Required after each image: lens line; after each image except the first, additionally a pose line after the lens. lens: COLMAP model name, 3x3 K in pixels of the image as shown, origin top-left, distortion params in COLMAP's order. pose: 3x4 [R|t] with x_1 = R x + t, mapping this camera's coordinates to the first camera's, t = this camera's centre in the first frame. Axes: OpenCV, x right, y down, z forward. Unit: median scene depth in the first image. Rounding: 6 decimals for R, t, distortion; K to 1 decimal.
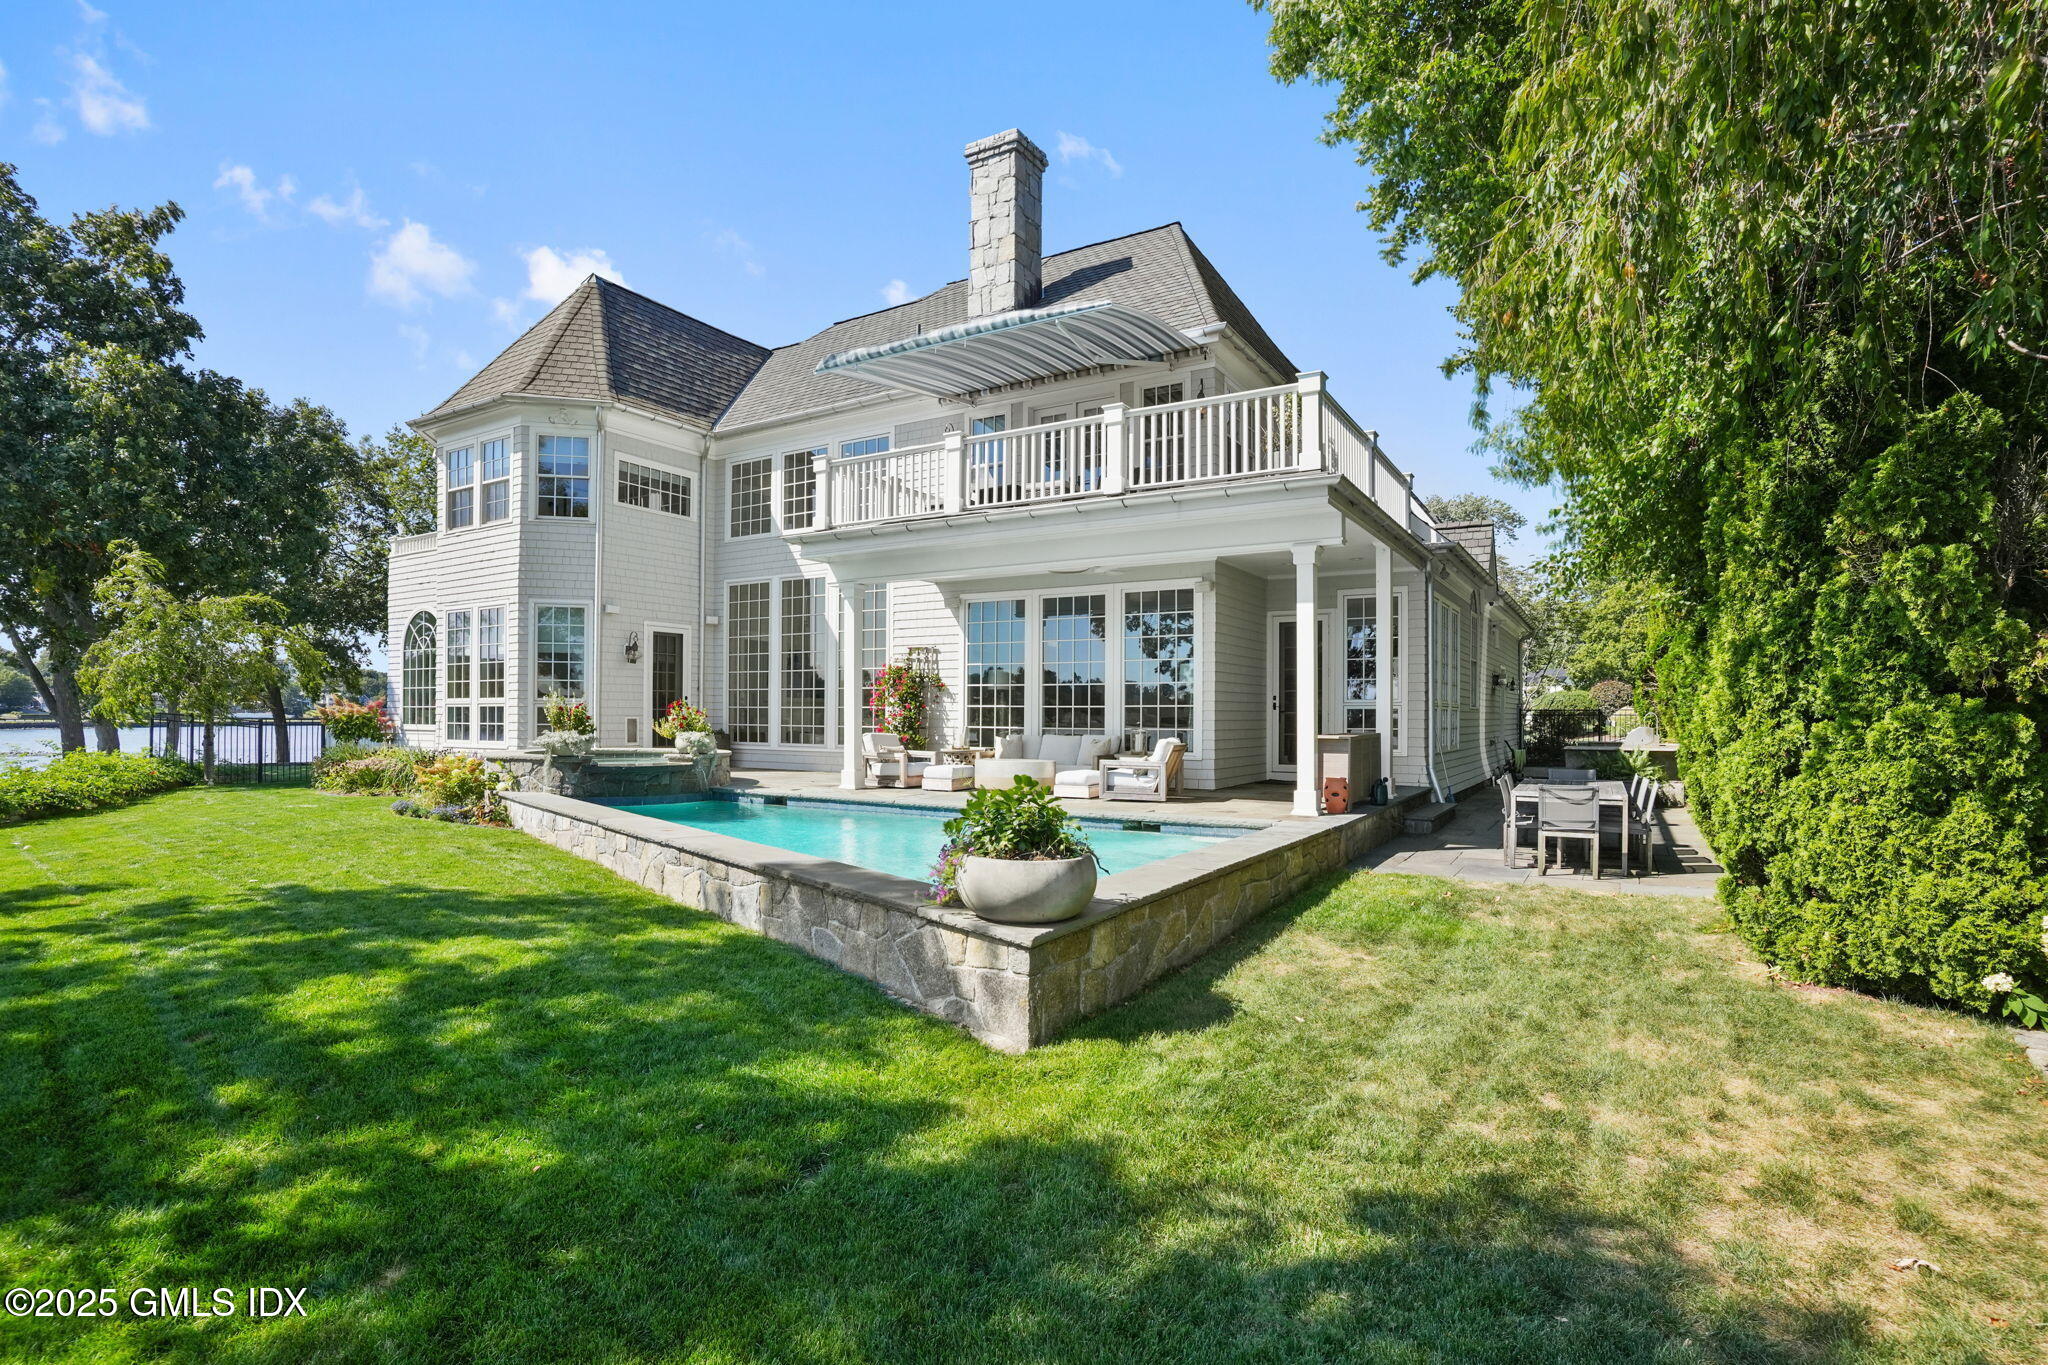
lens RADIAL K [[964.9, 0, 1024.0], [0, 964.9, 682.5], [0, 0, 1]] dist [-0.000790, 0.000334]
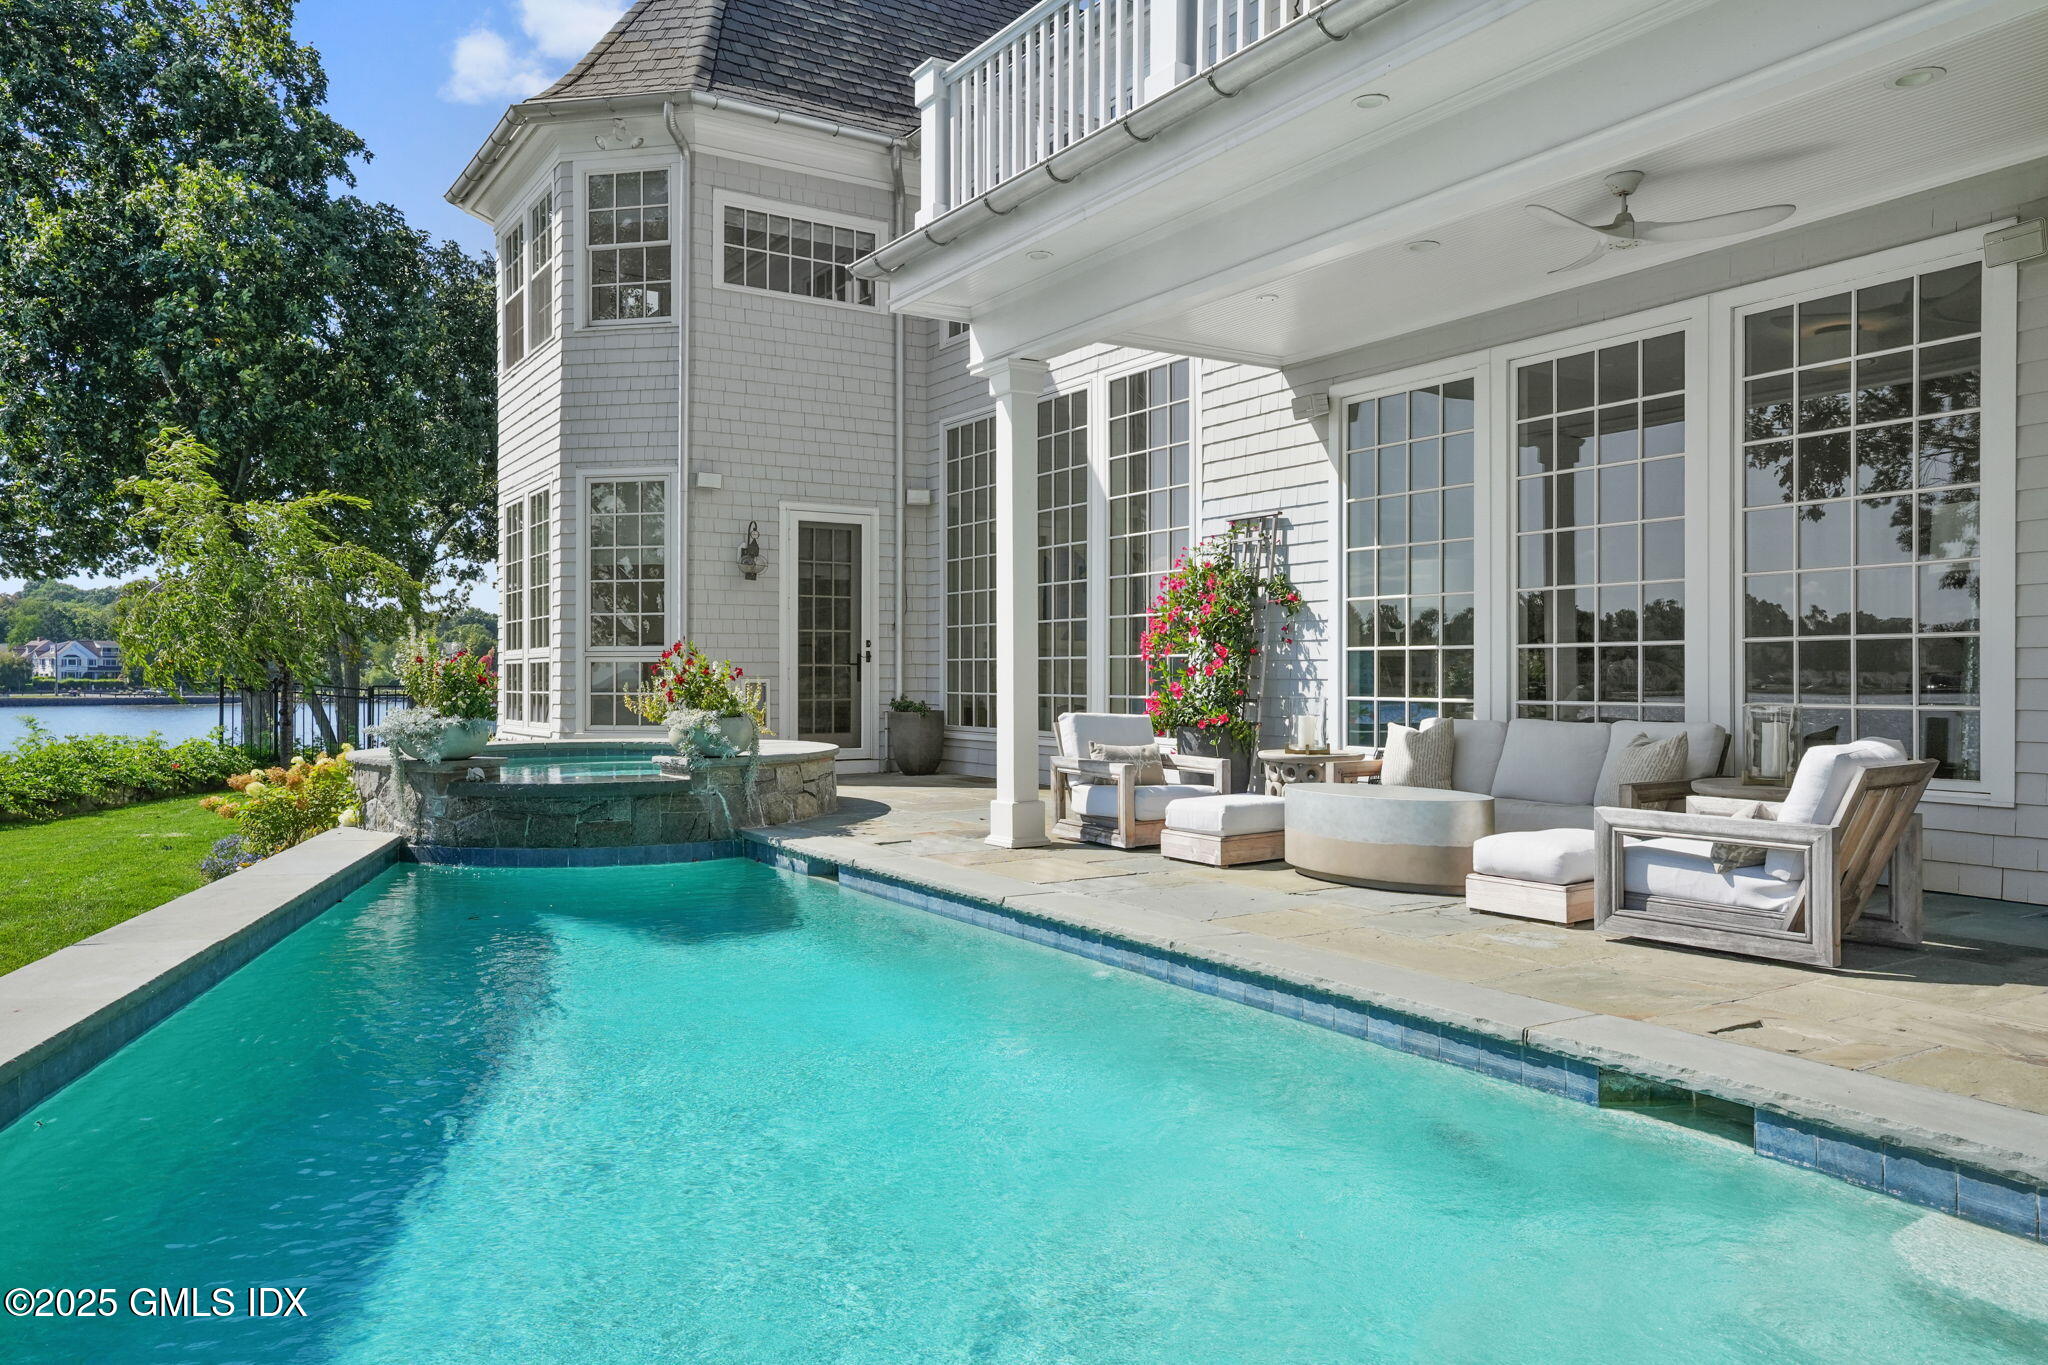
lens RADIAL K [[1430.1, 0, 1028.9], [0, 1430.1, 673.8], [0, 0, 1]] dist [-0.001691, 0.049436]
pose [[0.906312, -0.007980, -0.422533, 0.077467], [0.021712, 0.999380, 0.027698, 0.014842], [0.422051, -0.034277, 0.905924, 0.364163]]
